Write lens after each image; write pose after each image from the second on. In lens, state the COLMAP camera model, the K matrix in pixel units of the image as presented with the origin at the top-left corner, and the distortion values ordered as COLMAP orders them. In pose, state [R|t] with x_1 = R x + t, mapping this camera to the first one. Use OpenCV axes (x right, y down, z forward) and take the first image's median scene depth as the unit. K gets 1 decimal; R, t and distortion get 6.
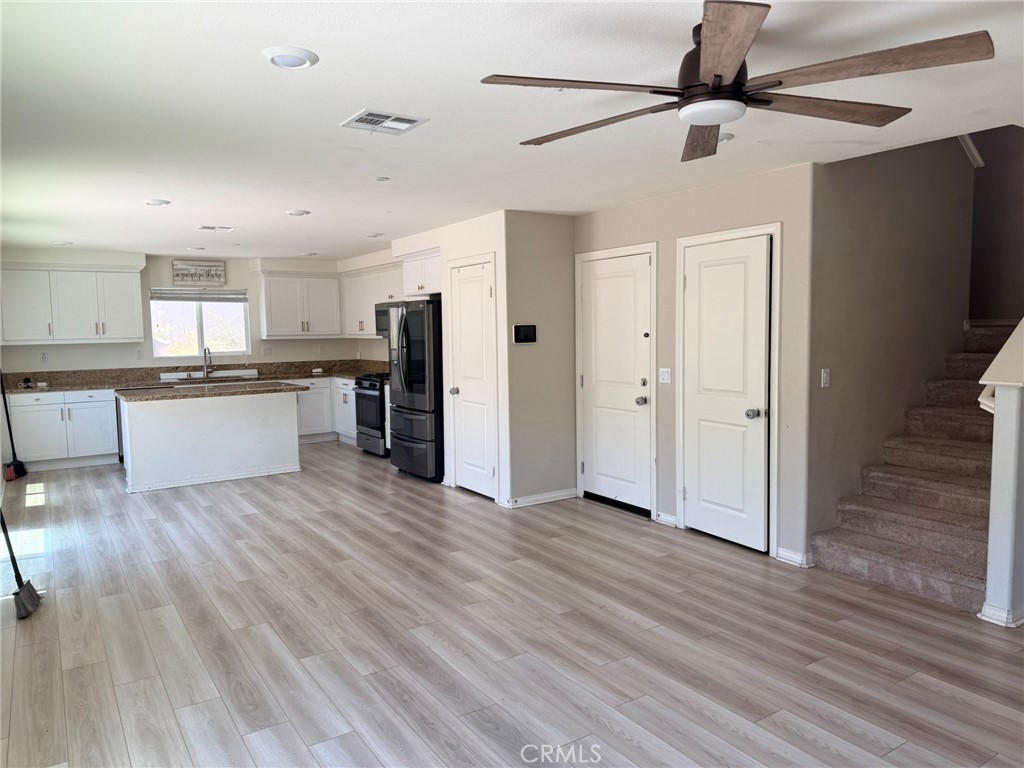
lens RADIAL K [[710.9, 0, 512.0], [0, 710.9, 384.0], [0, 0, 1]] dist [0.127194, -0.151211]
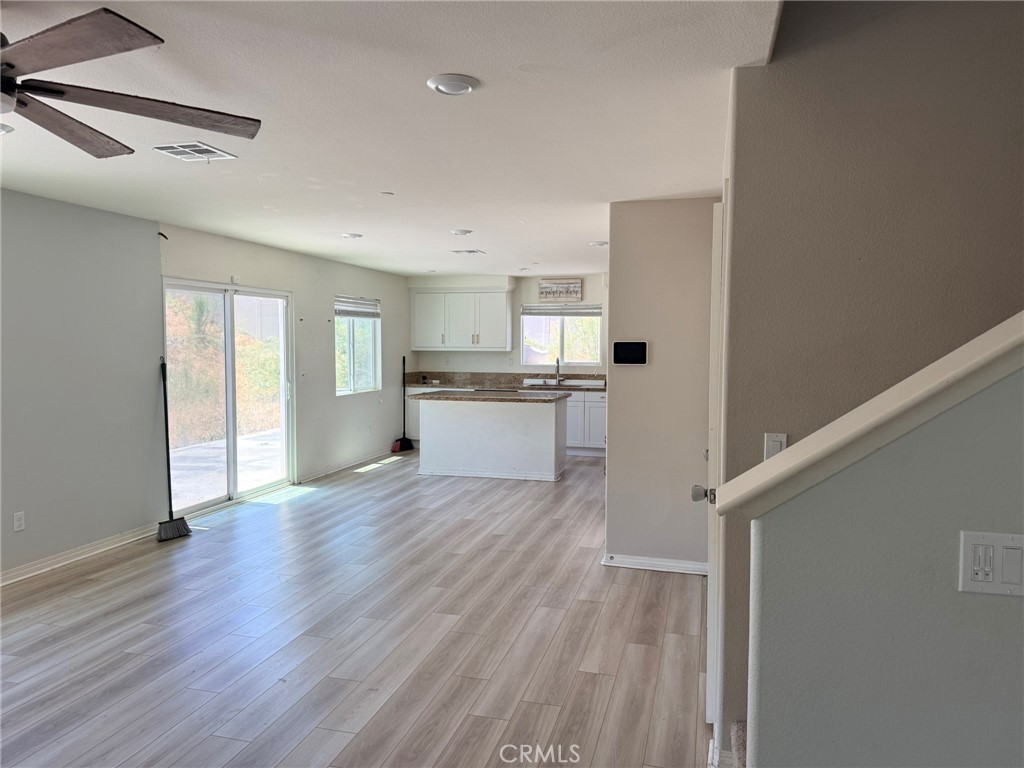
lens RADIAL K [[710.9, 0, 512.0], [0, 710.9, 384.0], [0, 0, 1]] dist [0.127194, -0.151211]
pose [[0.659409, 0.064265, -0.749033, 0.353030], [-0.075581, 0.996959, 0.018999, -0.026864], [0.747976, 0.044085, 0.662260, 0.241714]]
